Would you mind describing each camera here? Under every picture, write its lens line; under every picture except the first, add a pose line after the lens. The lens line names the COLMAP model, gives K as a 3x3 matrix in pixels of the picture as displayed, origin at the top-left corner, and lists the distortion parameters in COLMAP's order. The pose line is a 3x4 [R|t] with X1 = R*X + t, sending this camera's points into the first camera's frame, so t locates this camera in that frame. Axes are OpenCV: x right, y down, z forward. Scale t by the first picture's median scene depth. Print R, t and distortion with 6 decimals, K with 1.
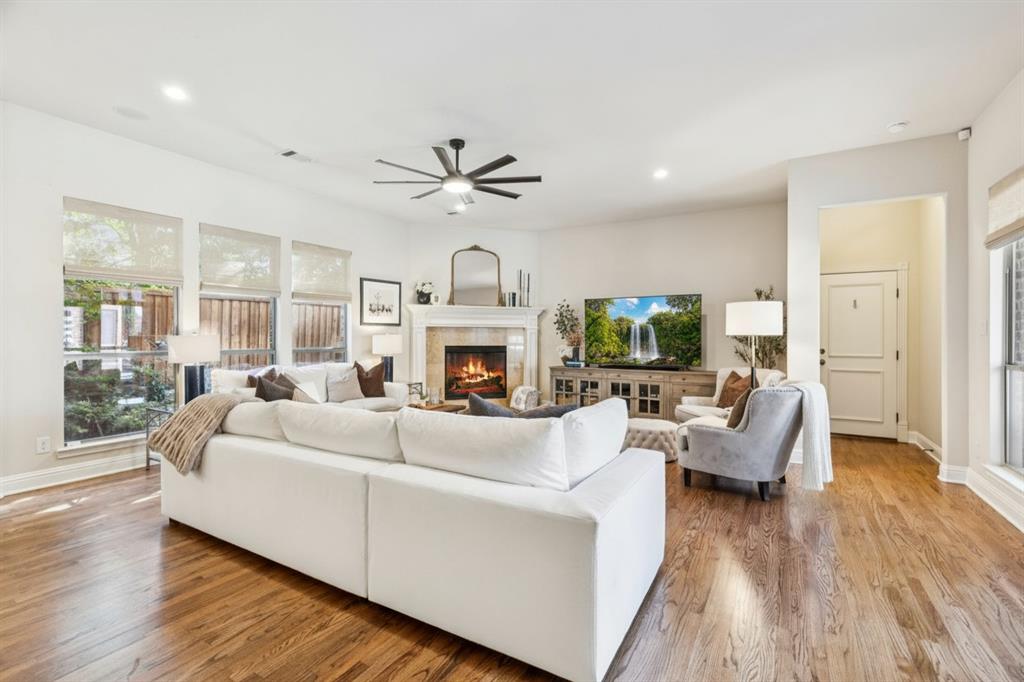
lens RADIAL K [[460.1, 0, 509.1], [0, 460.1, 333.5], [0, 0, 1]] dist [0.007728, -0.000986]
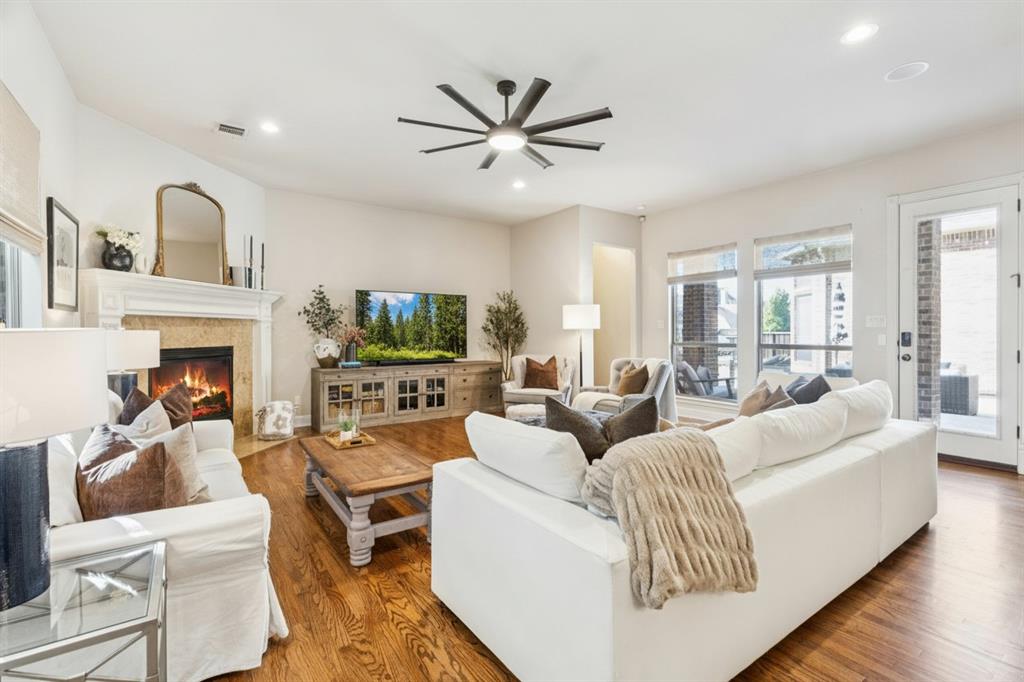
lens RADIAL K [[460.1, 0, 514.1], [0, 460.1, 332.5], [0, 0, 1]] dist [0.007728, -0.000986]
pose [[0.413355, -0.008383, 0.910531, -0.497619], [-0.000119, 0.999957, 0.009260, 0.000591], [-0.910570, -0.003936, 0.413336, 0.394400]]
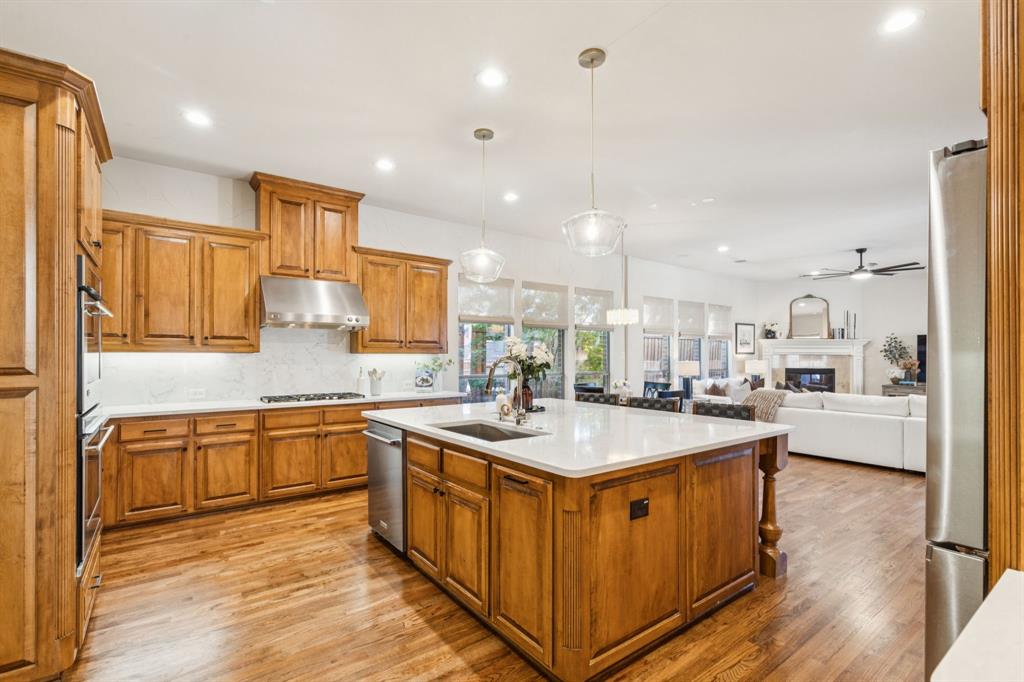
lens RADIAL K [[460.1, 0, 517.1], [0, 460.1, 354.3], [0, 0, 1]] dist [0.007728, -0.000986]
pose [[0.923435, -0.002567, -0.383747, -0.376402], [0.002098, 0.999996, -0.001643, -0.016092], [0.383750, 0.000712, 0.923437, -0.630072]]
